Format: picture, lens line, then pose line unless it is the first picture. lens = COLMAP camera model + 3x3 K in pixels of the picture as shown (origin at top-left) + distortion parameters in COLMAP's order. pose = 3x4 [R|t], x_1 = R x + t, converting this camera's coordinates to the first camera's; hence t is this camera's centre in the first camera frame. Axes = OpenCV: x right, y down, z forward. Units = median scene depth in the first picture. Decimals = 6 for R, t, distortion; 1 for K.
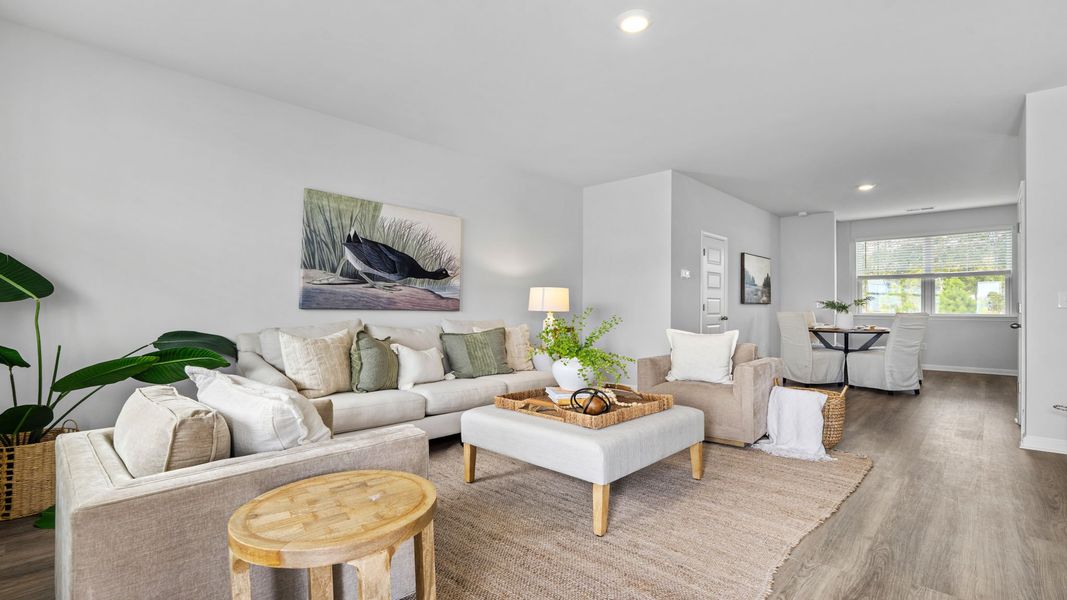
lens RADIAL K [[480.7, 0, 532.2], [0, 480.7, 305.6], [0, 0, 1]] dist [-0.014149, 0.001893]
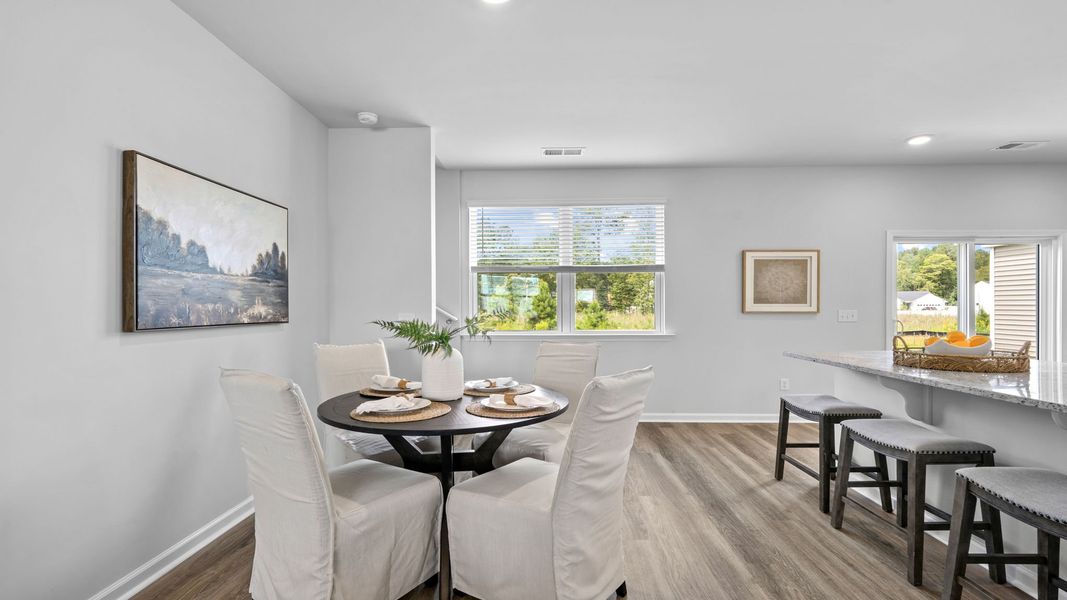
lens RADIAL K [[480.7, 0, 531.8], [0, 480.7, 309.2], [0, 0, 1]] dist [-0.014149, 0.001893]
pose [[0.749863, -0.009615, 0.661523, 0.752419], [0.005089, 0.999949, 0.008765, -0.033363], [-0.661574, -0.003206, 0.749873, 1.108606]]
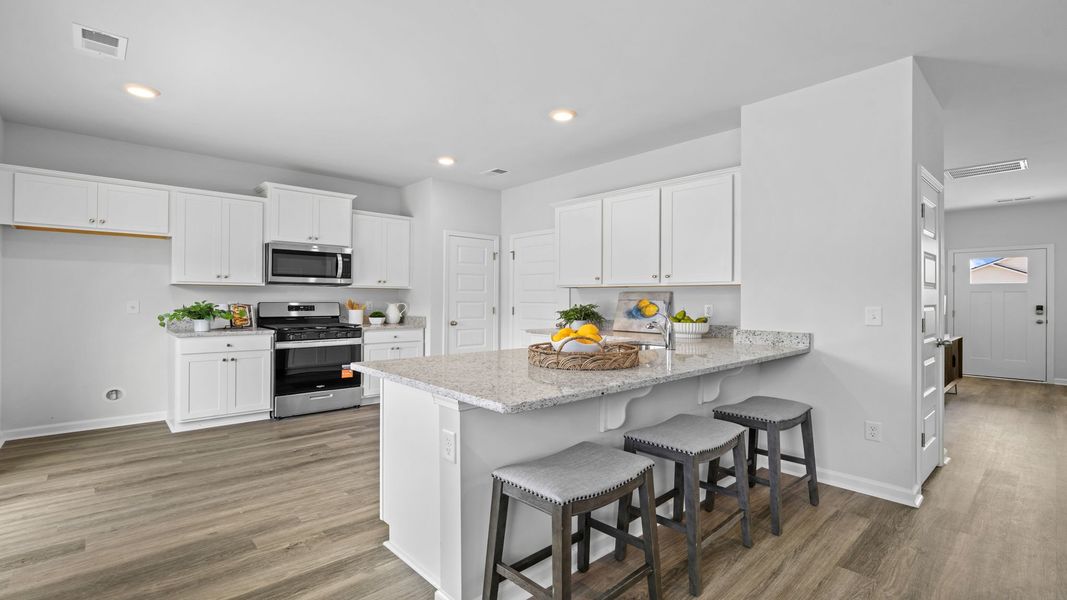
lens RADIAL K [[480.7, 0, 536.1], [0, 480.7, 296.3], [0, 0, 1]] dist [-0.014149, 0.001893]
pose [[-0.997917, -0.008465, 0.063950, 1.588645], [-0.008971, 0.999931, -0.007634, -0.027025], [-0.063881, -0.008192, -0.997924, 1.789202]]
